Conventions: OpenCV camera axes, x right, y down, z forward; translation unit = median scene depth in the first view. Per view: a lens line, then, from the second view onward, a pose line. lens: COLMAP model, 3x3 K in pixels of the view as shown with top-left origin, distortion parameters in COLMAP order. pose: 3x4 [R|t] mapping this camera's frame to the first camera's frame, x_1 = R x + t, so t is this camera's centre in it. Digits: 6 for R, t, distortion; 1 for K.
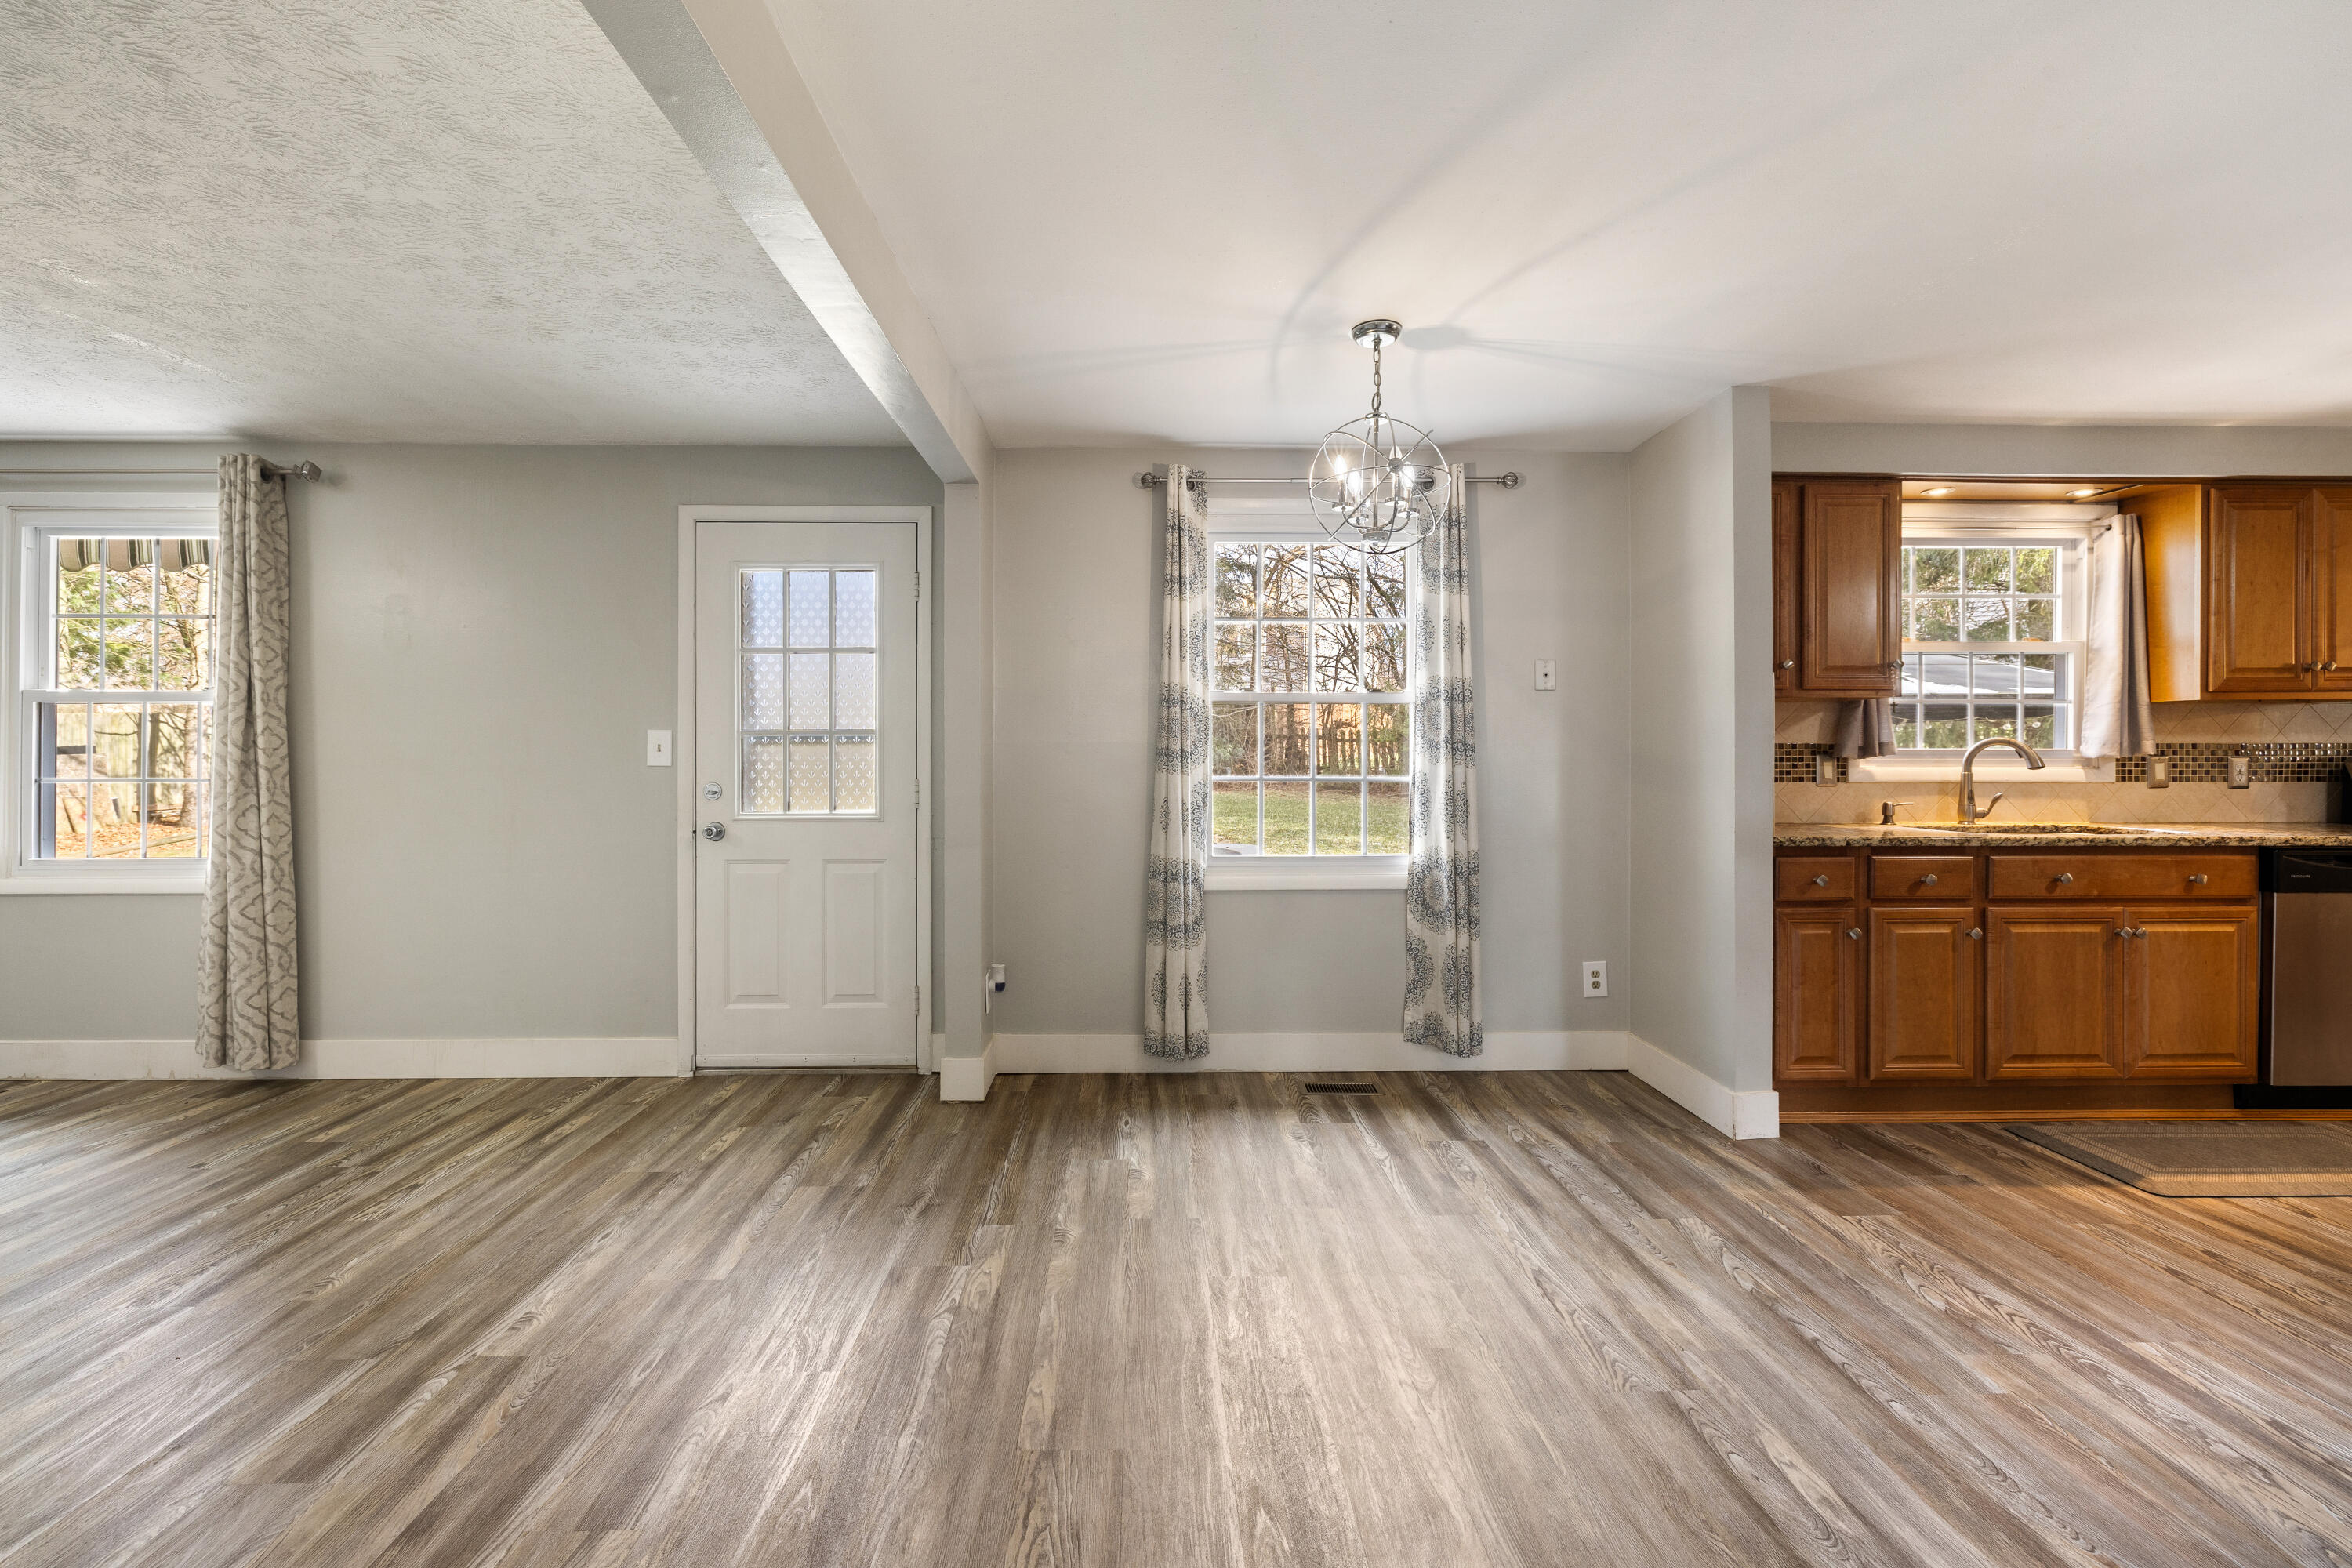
lens RADIAL K [[1001.1, 0, 1155.8], [0, 1001.1, 765.8], [0, 0, 1]] dist [0.000482, -0.000299]
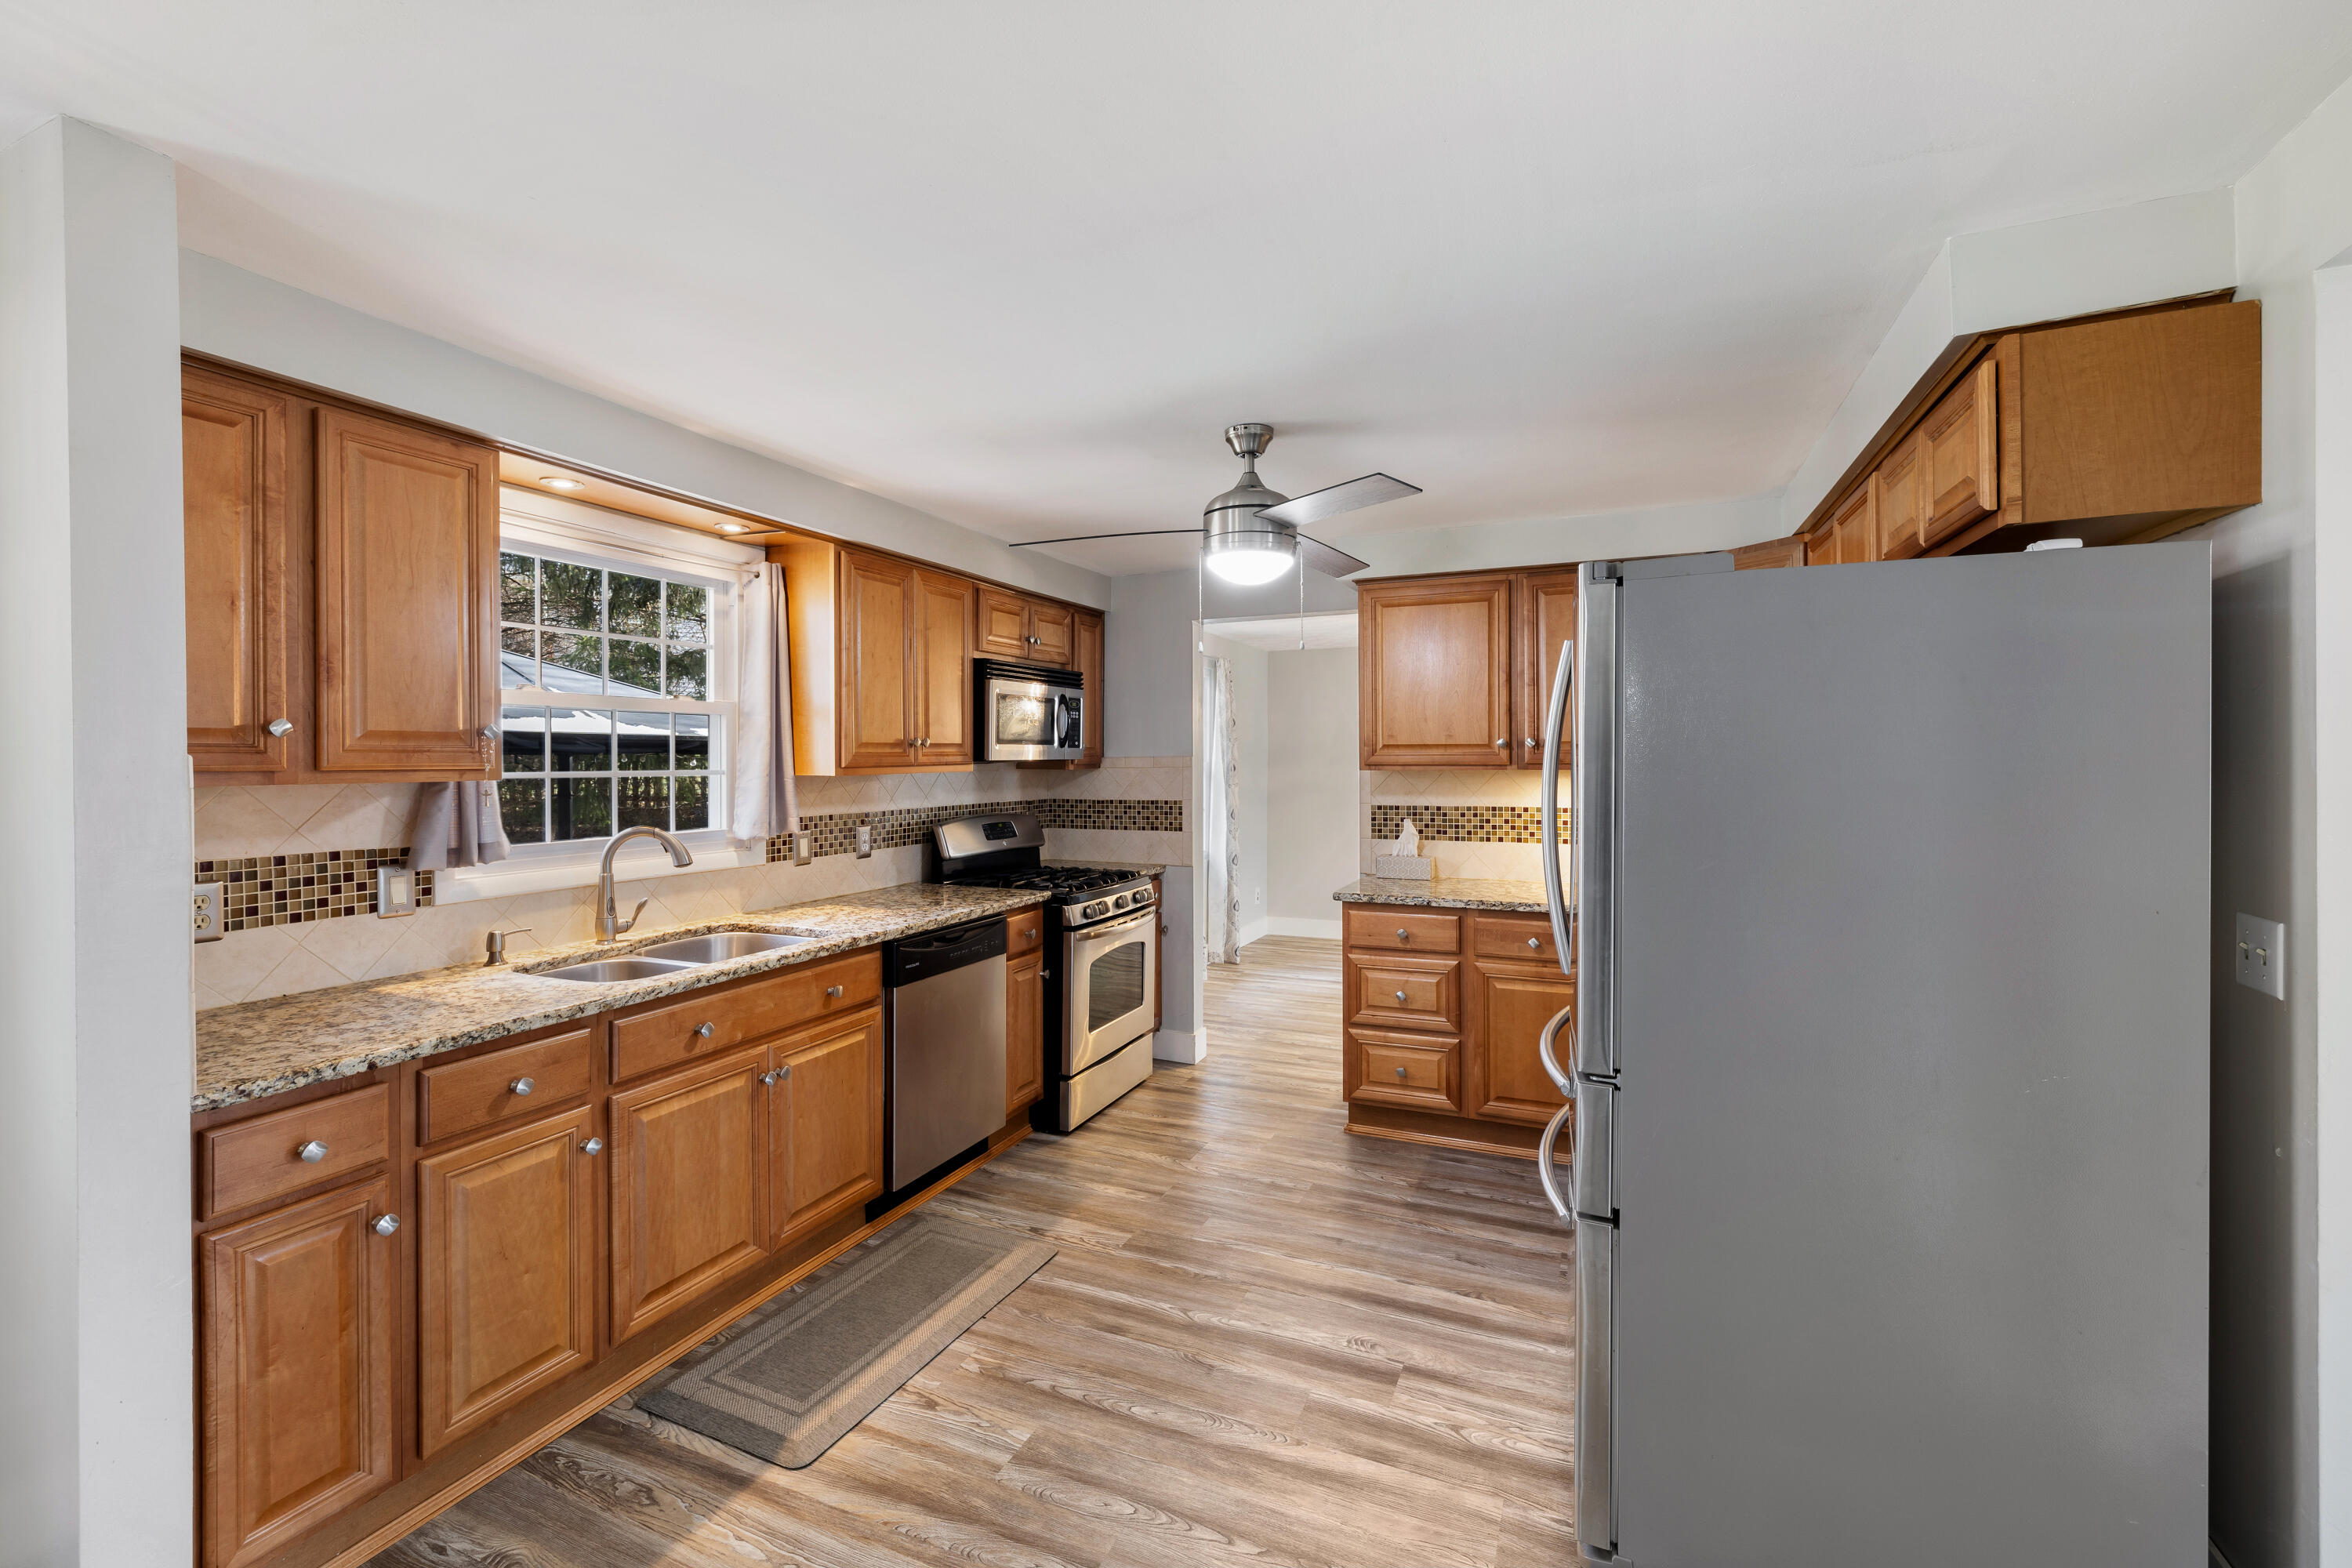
lens RADIAL K [[995.8, 0, 1169.6], [0, 995.8, 761.1], [0, 0, 1]] dist [-0.000692, -0.000174]
pose [[0.426645, -0.003180, 0.904414, 0.345552], [0.008850, 0.999961, -0.000659, -0.077658], [-0.904376, 0.008285, 0.426656, 0.330264]]
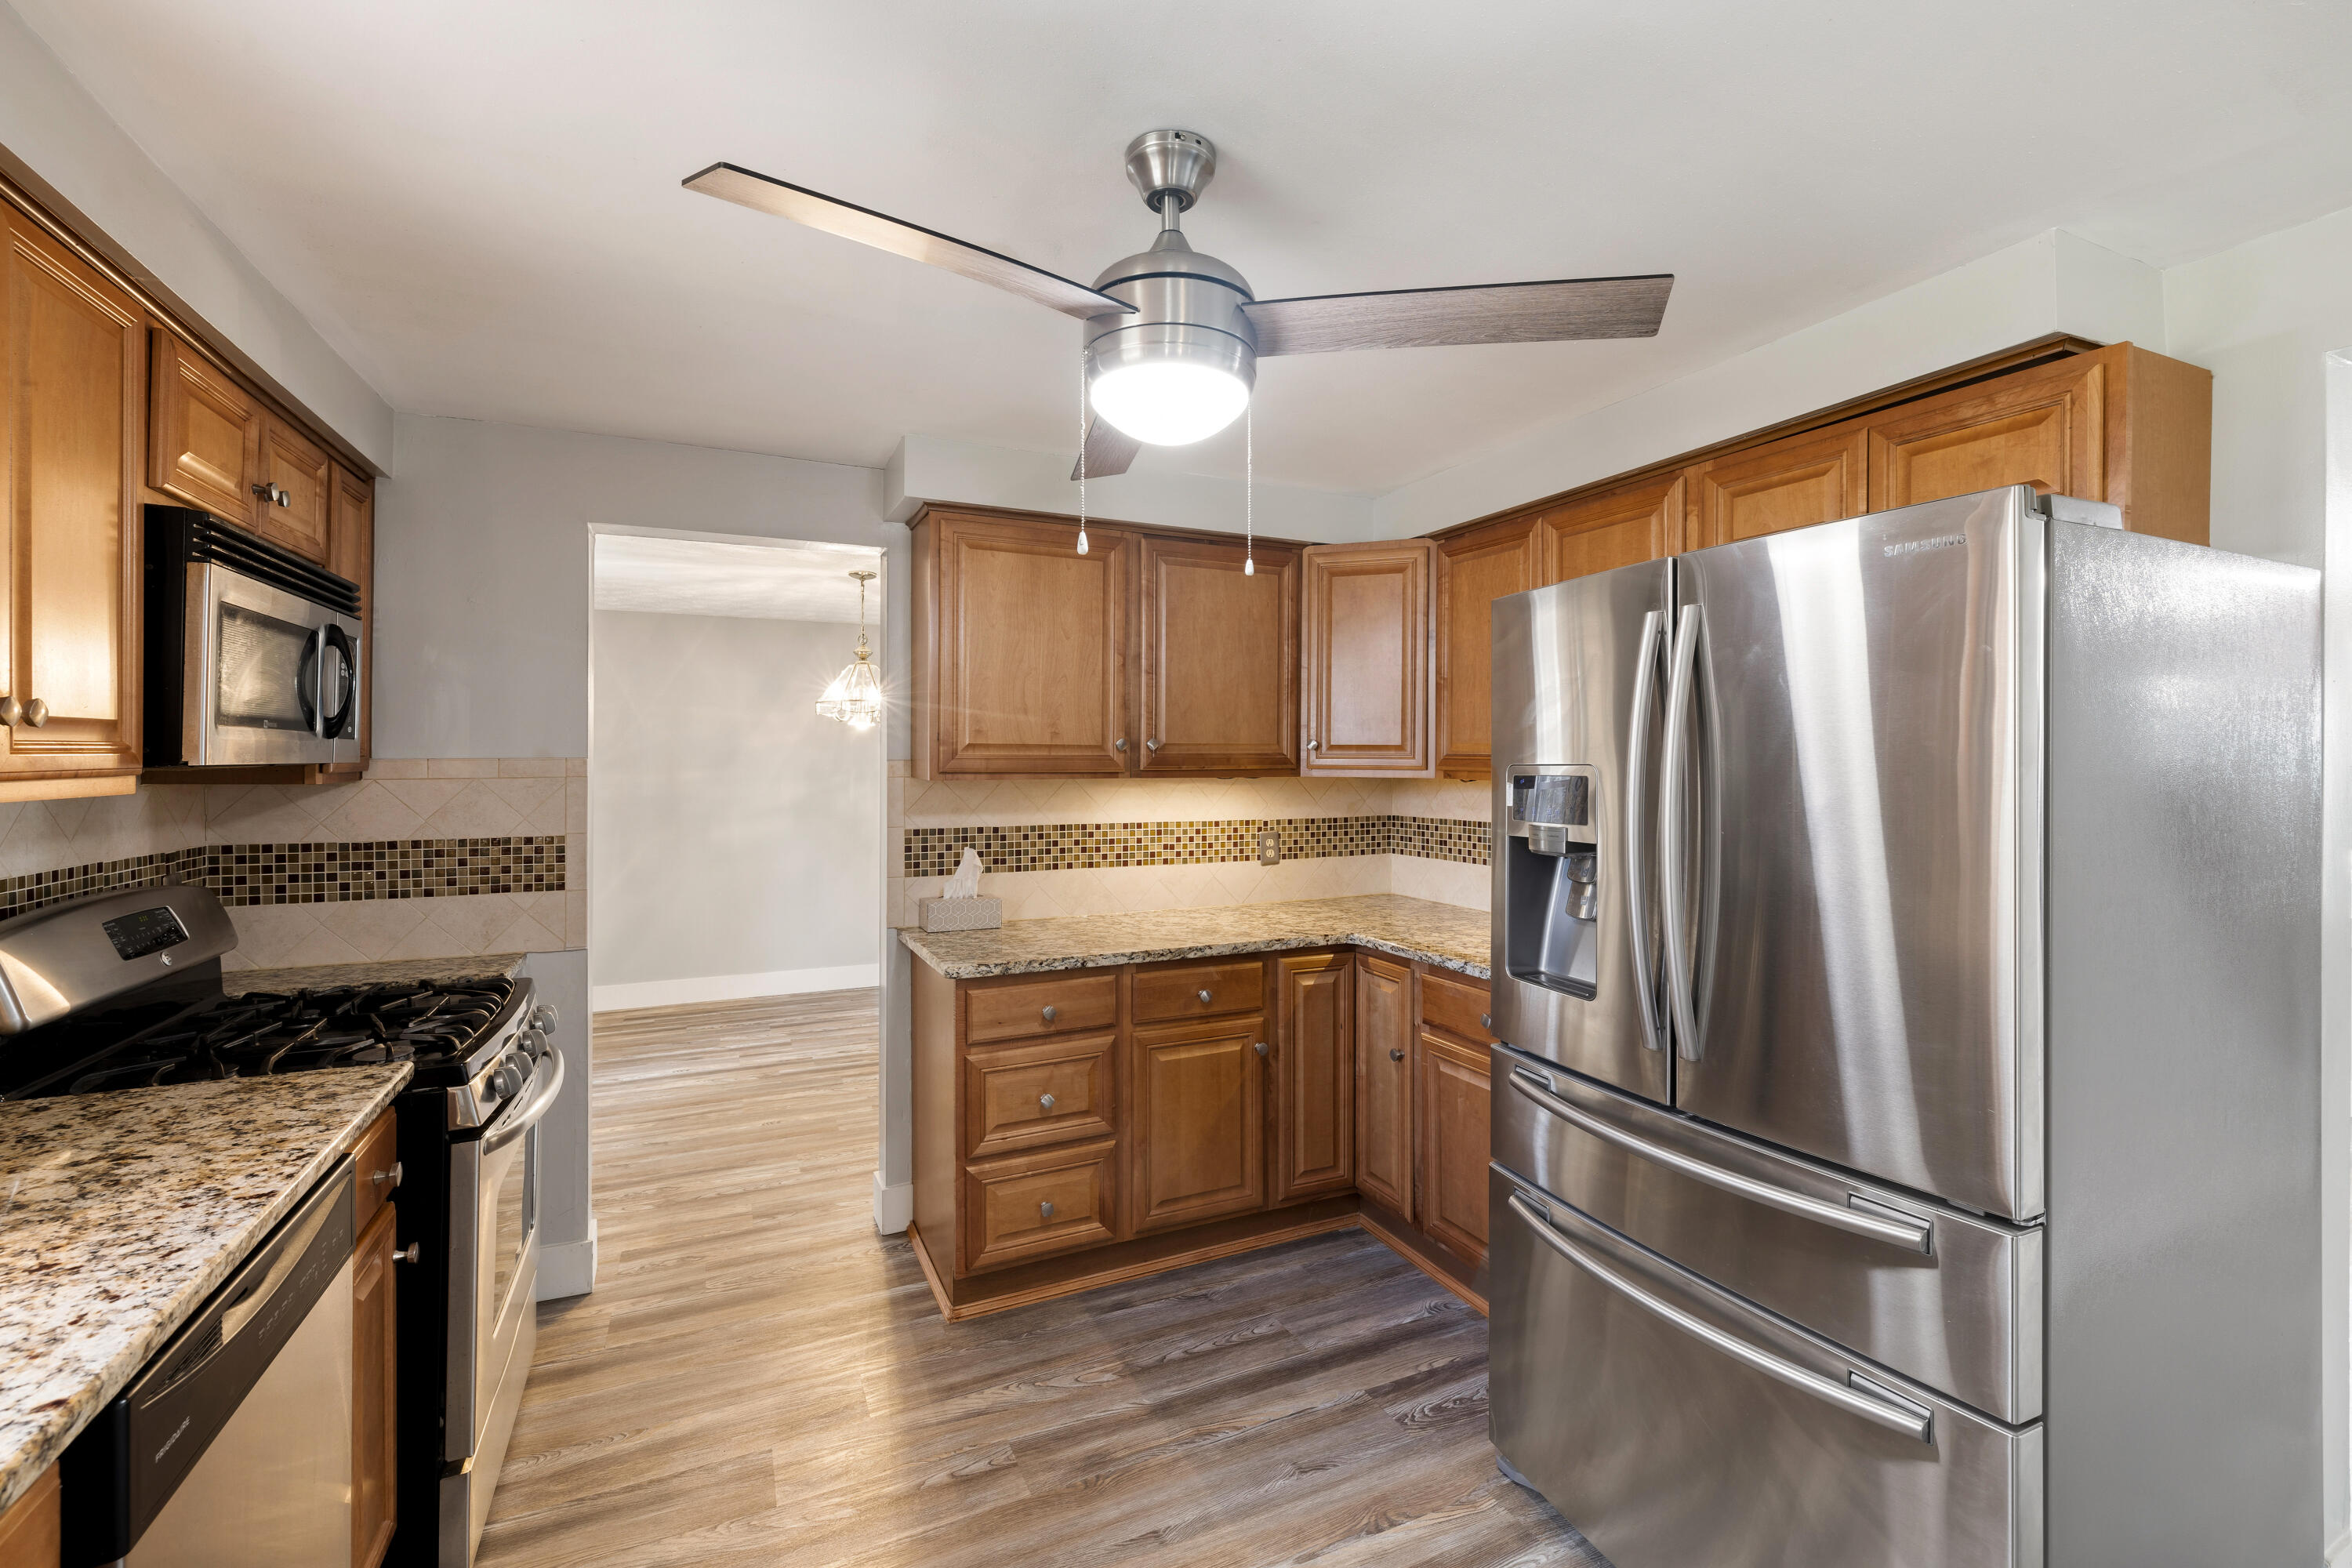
lens RADIAL K [[987.8, 0, 1169.0], [0, 987.8, 765.3], [0, 0, 1]] dist [-0.000235, -0.000099]
pose [[-0.397026, -0.003578, 0.917800, 0.695047], [0.004684, 0.999971, 0.005924, -0.081751], [-0.917795, 0.006651, -0.396998, 0.771689]]
